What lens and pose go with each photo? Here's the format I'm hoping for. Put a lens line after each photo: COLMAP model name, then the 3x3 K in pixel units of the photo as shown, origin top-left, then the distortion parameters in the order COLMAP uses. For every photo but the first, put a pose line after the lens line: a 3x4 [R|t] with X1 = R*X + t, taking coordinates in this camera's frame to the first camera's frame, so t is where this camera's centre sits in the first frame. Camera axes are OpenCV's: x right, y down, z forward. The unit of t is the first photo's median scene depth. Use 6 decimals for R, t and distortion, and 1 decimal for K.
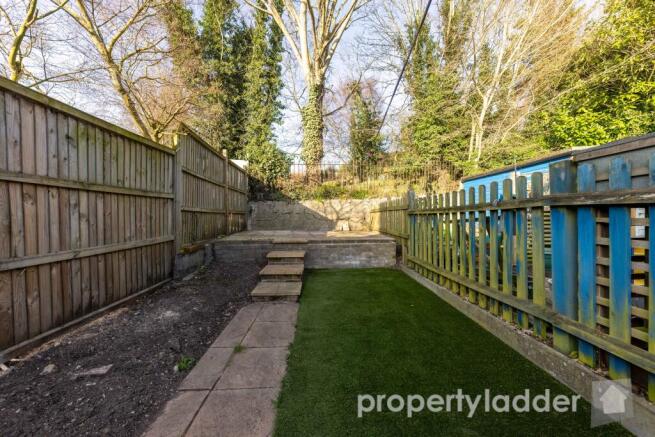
lens RADIAL K [[227.7, 0, 329.0], [0, 227.7, 219.7], [0, 0, 1]] dist [0.000532, -0.000057]
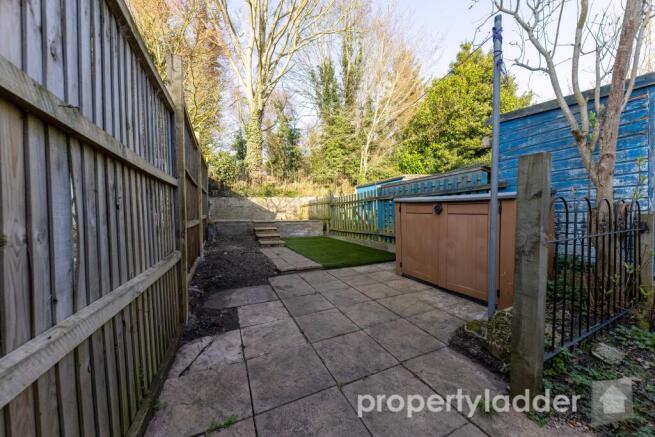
lens RADIAL K [[227.7, 0, 329.8], [0, 227.7, 220.3], [0, 0, 1]] dist [0.000532, -0.000057]
pose [[0.919092, -0.012053, 0.393858, -0.204918], [0.011099, 0.999927, 0.004700, 0.045087], [-0.393886, 0.000052, 0.919159, -0.371792]]
